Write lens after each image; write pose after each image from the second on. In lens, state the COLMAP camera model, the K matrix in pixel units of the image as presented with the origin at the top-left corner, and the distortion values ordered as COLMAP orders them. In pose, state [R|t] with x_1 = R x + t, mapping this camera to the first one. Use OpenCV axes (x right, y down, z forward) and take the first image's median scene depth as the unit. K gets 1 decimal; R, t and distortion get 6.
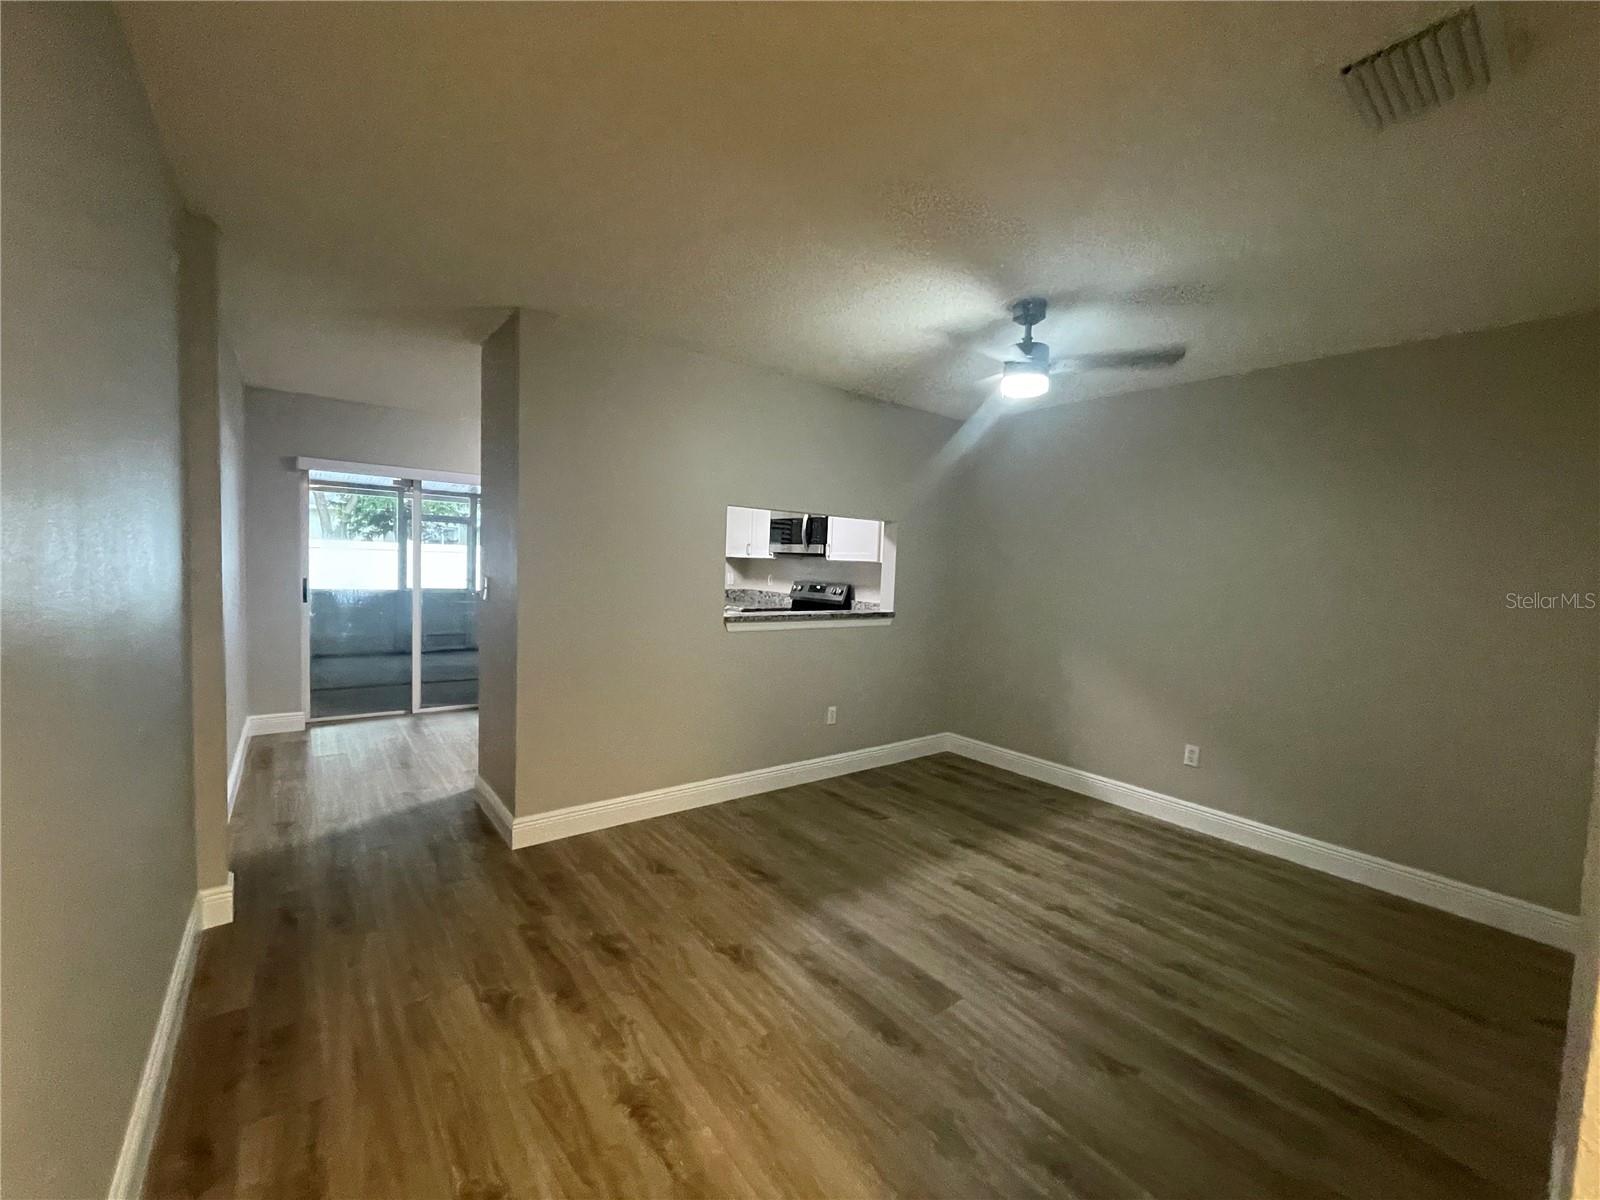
lens RADIAL K [[643.7, 0, 800.0], [0, 643.7, 600.0], [0, 0, 1]] dist [-0.001678, 0.000033]
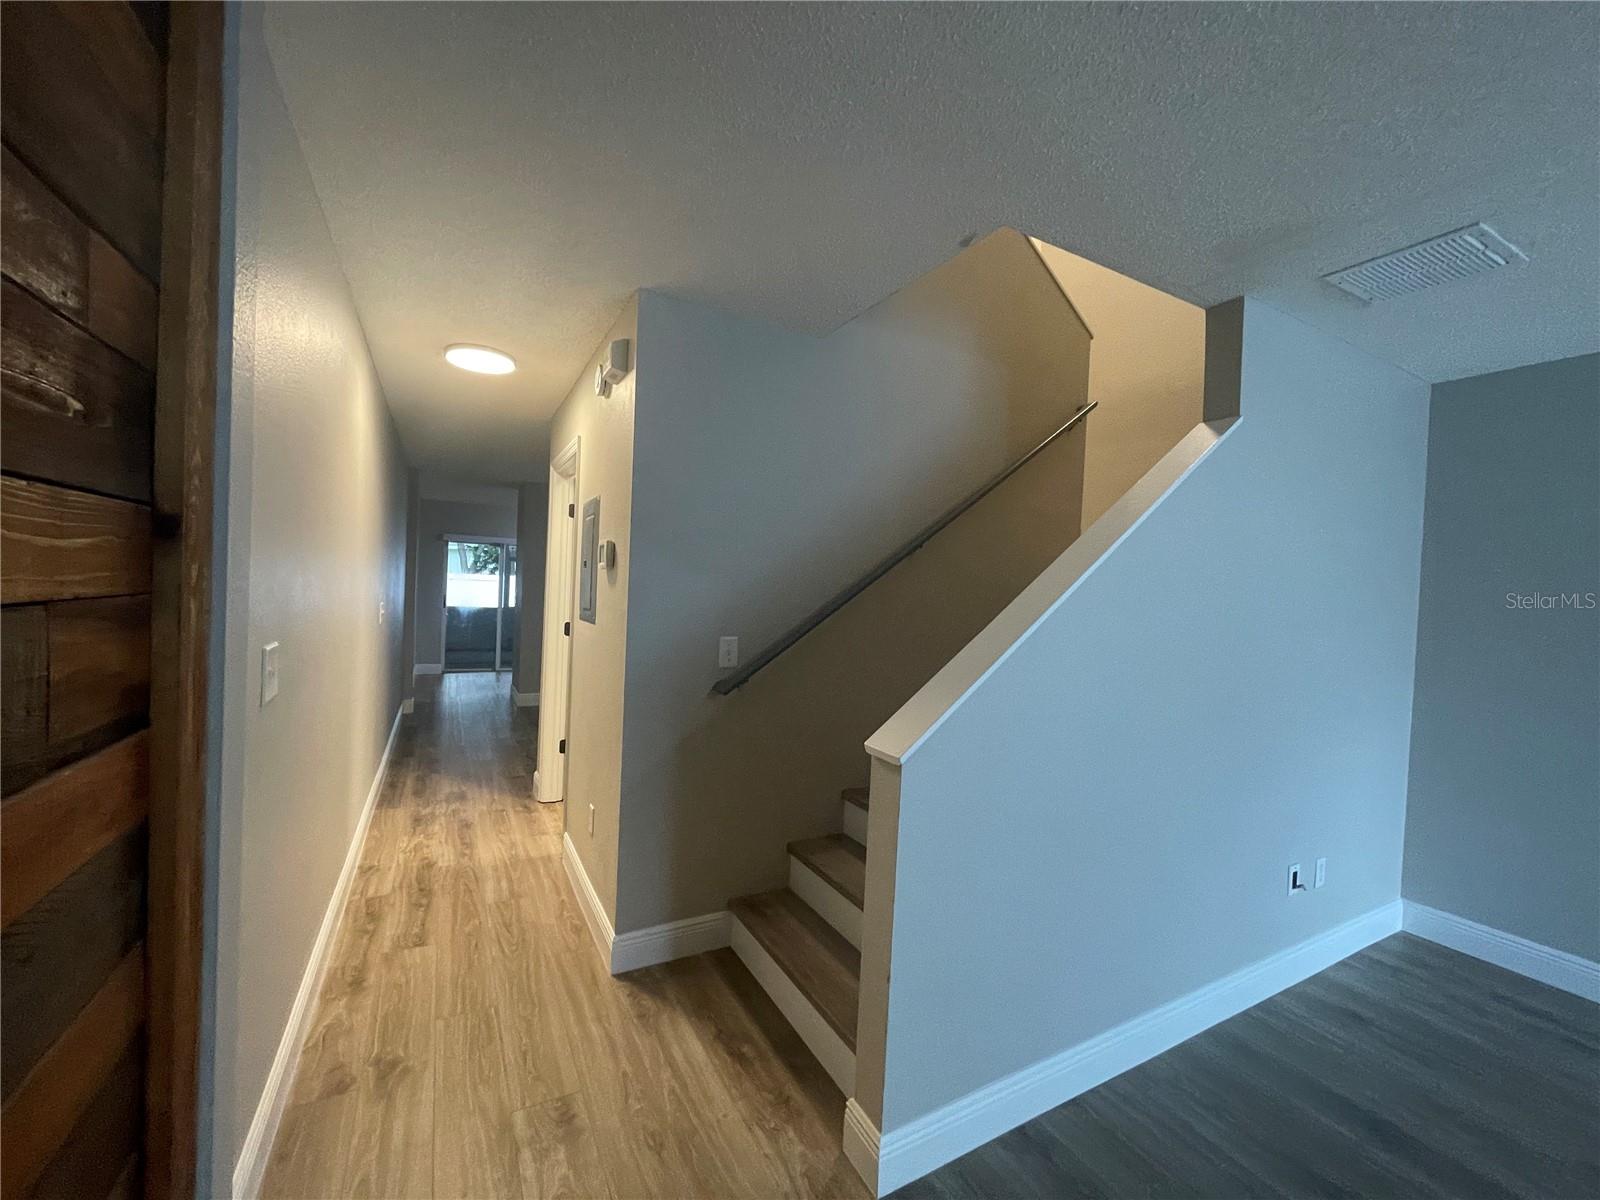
lens RADIAL K [[643.7, 0, 800.0], [0, 643.7, 600.0], [0, 0, 1]] dist [-0.001678, 0.000033]
pose [[0.986850, -0.000640, -0.161635, 0.941603], [-0.006699, 0.998971, -0.044853, 0.093703], [0.161497, 0.045346, 0.985831, -1.157818]]
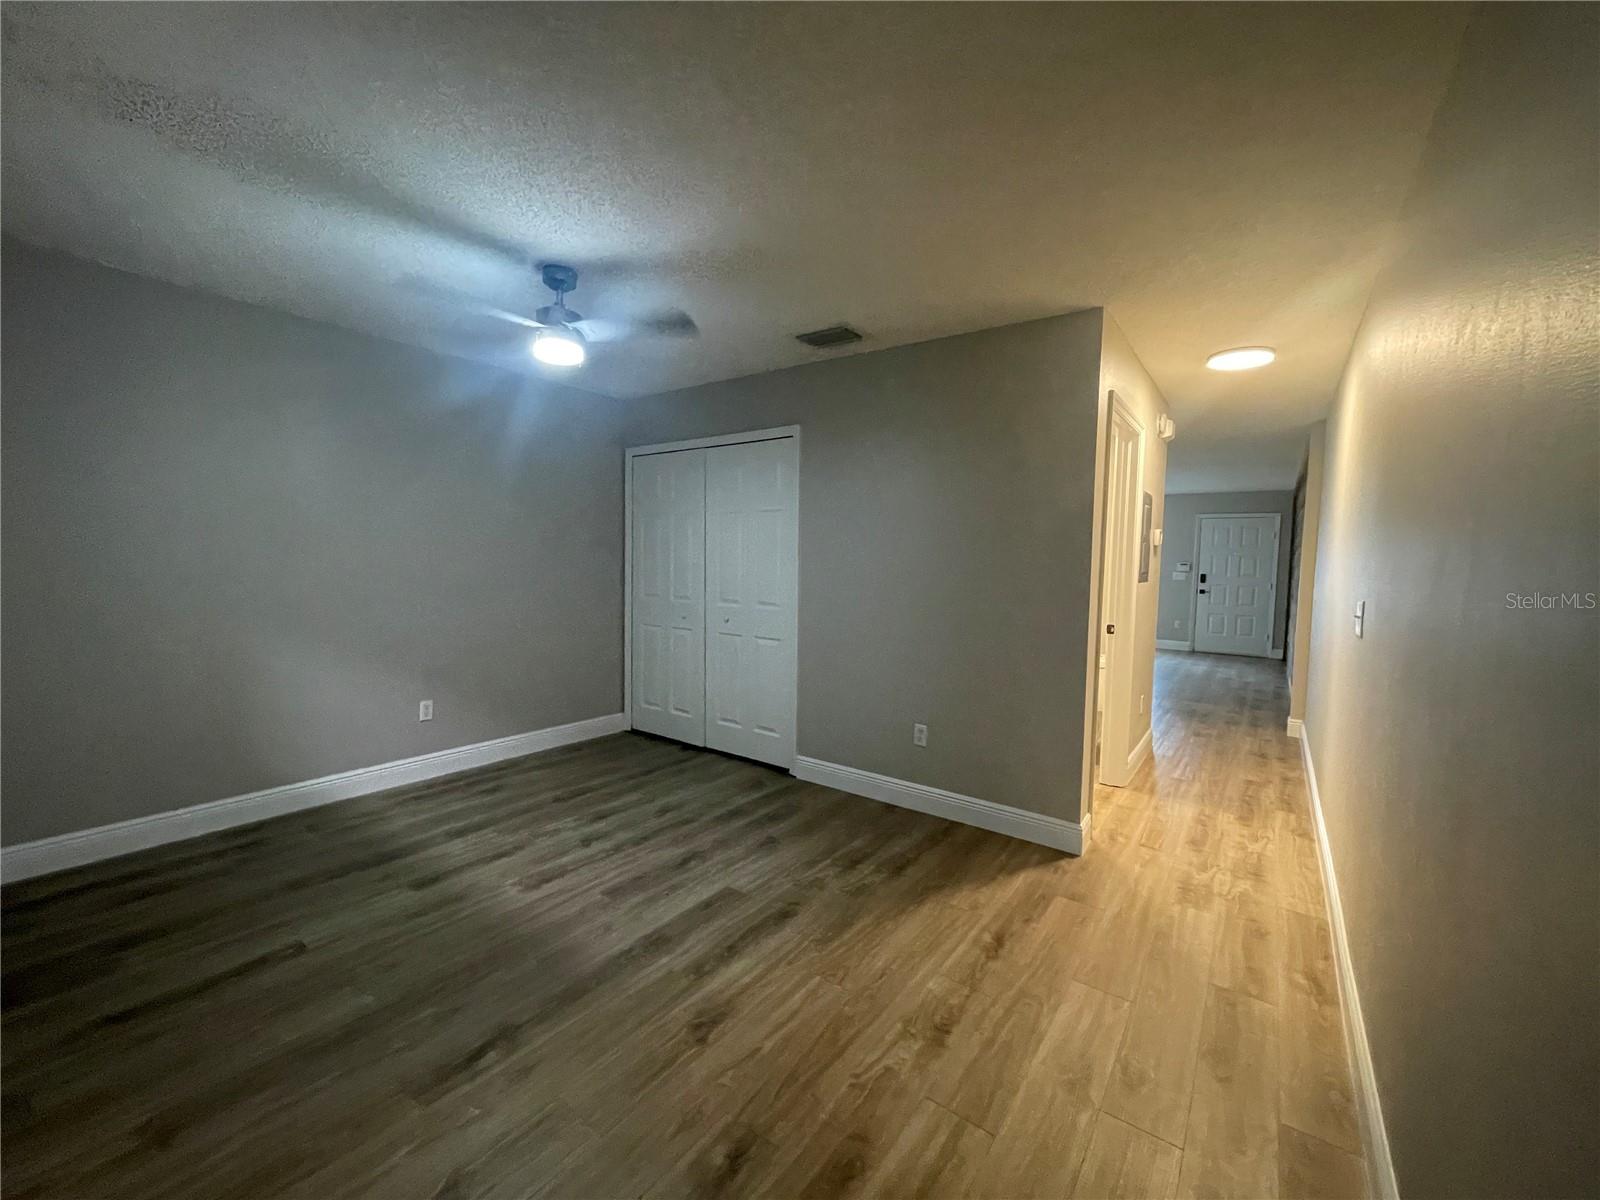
lens RADIAL K [[643.7, 0, 800.0], [0, 643.7, 600.0], [0, 0, 1]] dist [-0.001678, 0.000033]
pose [[-0.269799, -0.109993, 0.956614, -0.677770], [0.023657, 0.992397, 0.120780, -0.062080], [-0.962626, 0.055217, -0.265146, 0.854082]]
